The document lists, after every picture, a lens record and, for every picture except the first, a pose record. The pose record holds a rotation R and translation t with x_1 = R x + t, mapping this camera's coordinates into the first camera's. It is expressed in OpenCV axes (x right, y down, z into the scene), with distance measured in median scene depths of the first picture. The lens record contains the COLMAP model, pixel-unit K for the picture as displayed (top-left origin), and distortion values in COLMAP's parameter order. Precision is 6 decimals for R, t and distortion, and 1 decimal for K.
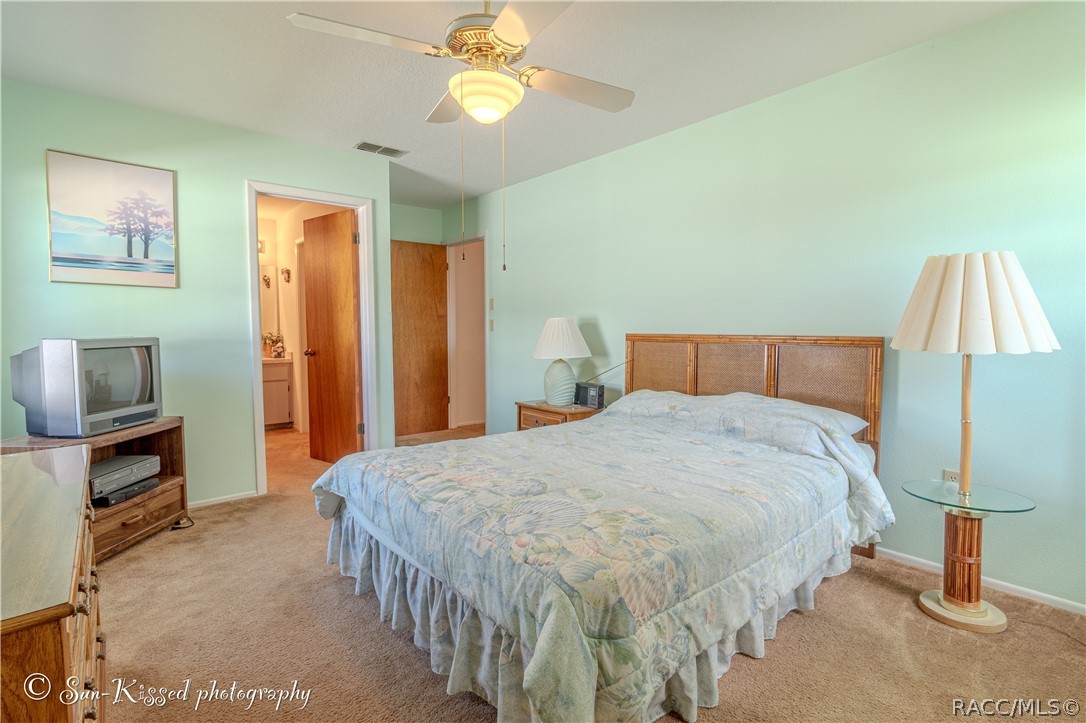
lens RADIAL K [[520.3, 0, 532.5], [0, 520.3, 358.8], [0, 0, 1]] dist [0.000843, 0.001792]
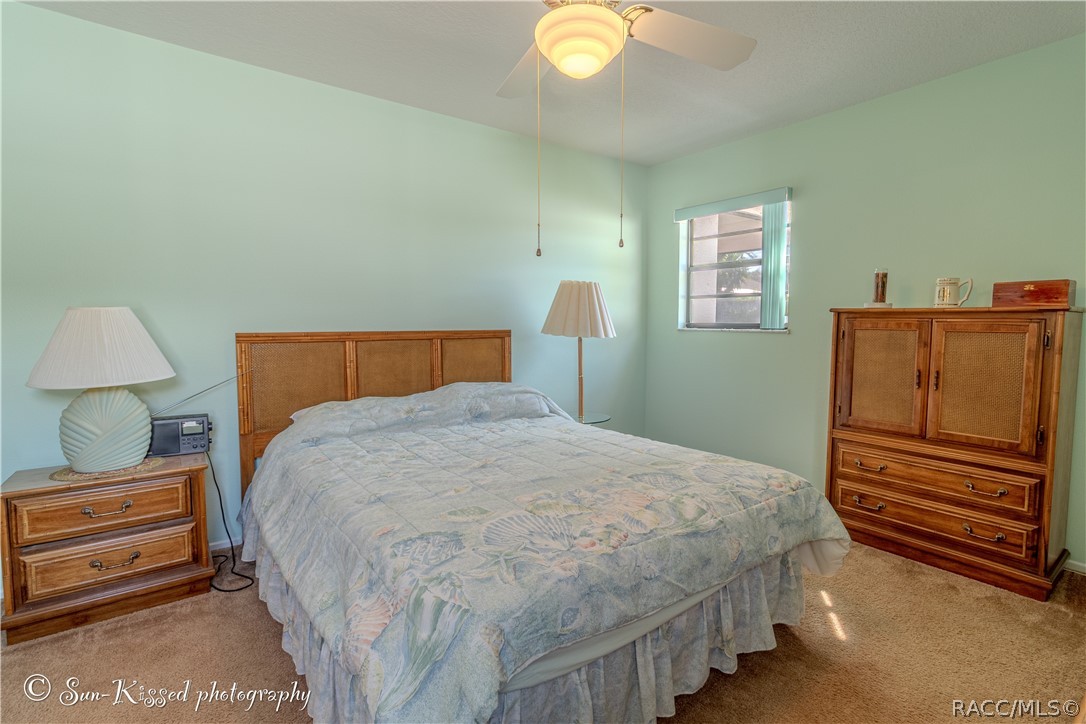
lens RADIAL K [[520.3, 0, 546.1], [0, 520.3, 361.7], [0, 0, 1]] dist [0.000843, 0.001792]
pose [[0.033531, -0.080379, 0.996200, -0.581735], [0.057995, 0.995238, 0.078349, -0.047344], [-0.997754, 0.055147, 0.038033, 0.650934]]
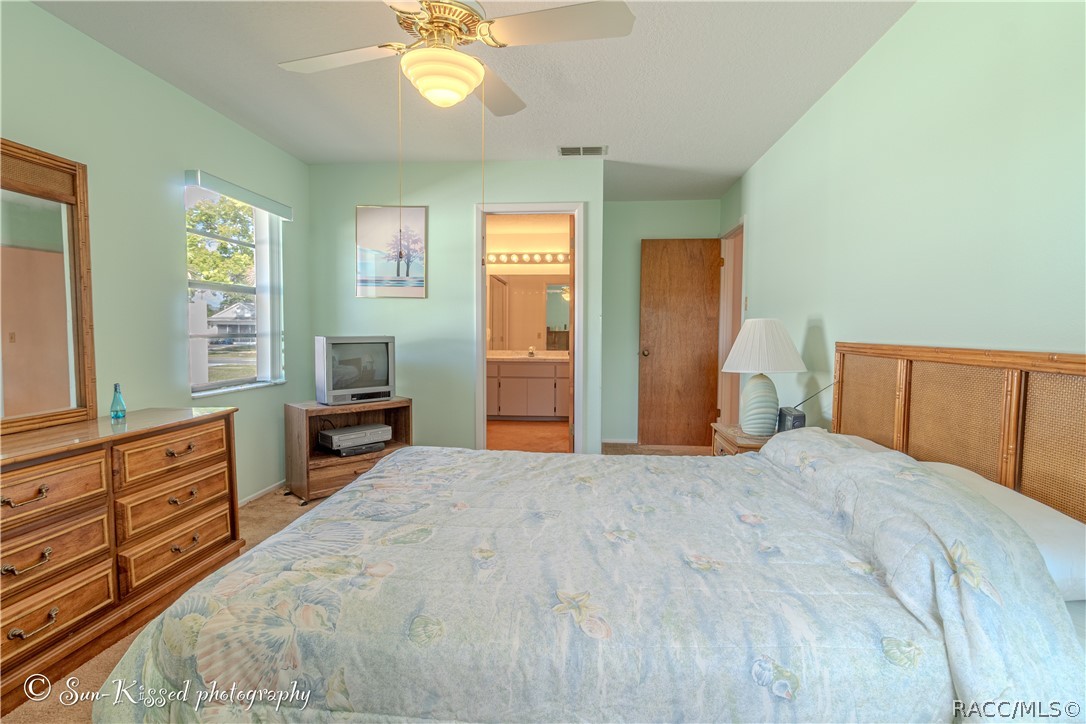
lens RADIAL K [[520.3, 0, 542.0], [0, 520.3, 357.4], [0, 0, 1]] dist [0.000843, 0.001792]
pose [[0.722792, 0.043179, -0.689716, 0.426183], [-0.049699, 0.998710, 0.010441, -0.019256], [0.689276, 0.026732, 0.724005, 0.292112]]
